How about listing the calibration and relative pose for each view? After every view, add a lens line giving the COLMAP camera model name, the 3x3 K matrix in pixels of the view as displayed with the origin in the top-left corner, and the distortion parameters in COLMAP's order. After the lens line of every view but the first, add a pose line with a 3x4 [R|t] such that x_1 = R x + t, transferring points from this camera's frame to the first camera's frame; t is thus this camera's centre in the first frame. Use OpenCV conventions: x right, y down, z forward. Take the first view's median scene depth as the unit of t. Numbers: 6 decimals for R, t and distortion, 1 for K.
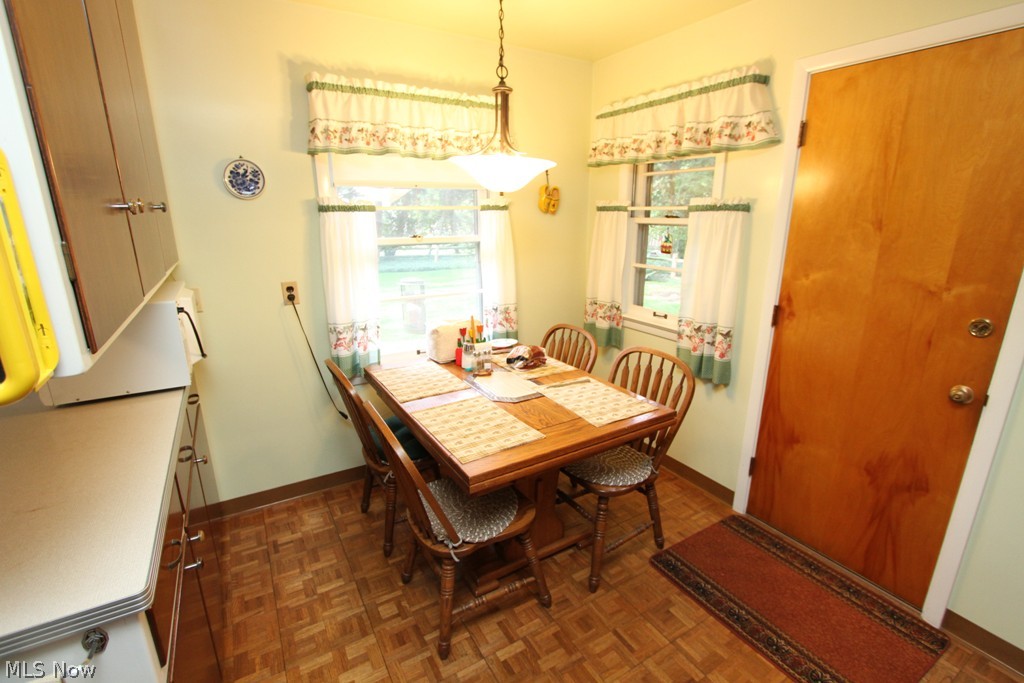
lens RADIAL K [[471.2, 0, 517.5], [0, 471.2, 345.0], [0, 0, 1]] dist [-0.024009, 0.004907]
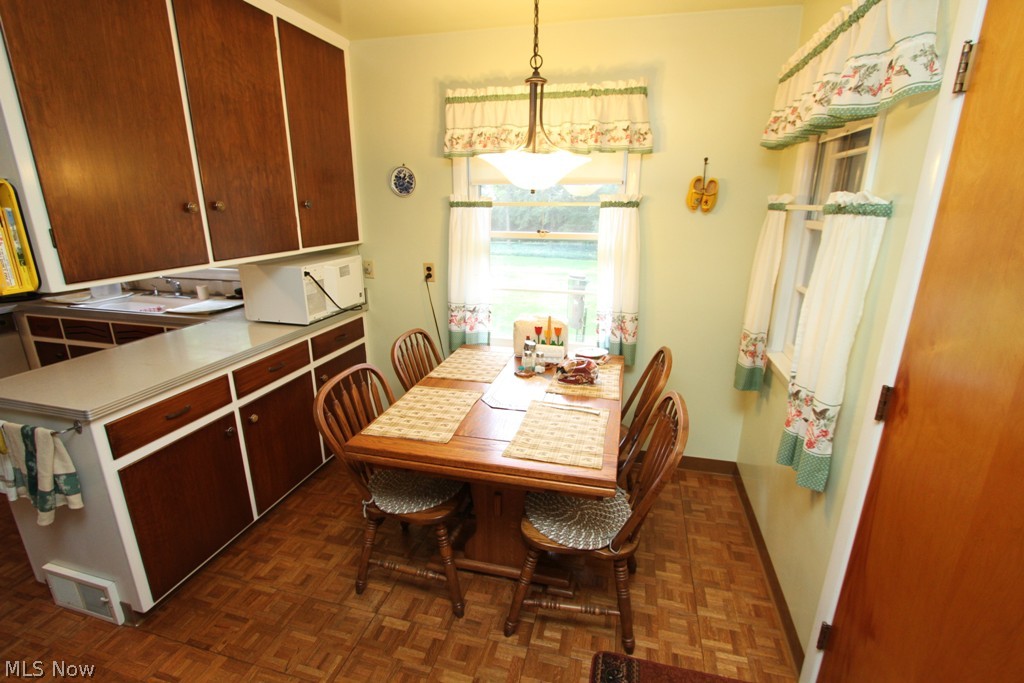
lens RADIAL K [[471.2, 0, 514.1], [0, 471.2, 340.5], [0, 0, 1]] dist [-0.024009, 0.004907]
pose [[0.699172, 0.205238, -0.684862, 0.610582], [-0.196887, 0.976145, 0.091528, -0.101232], [0.687309, 0.070846, 0.722902, 0.291141]]
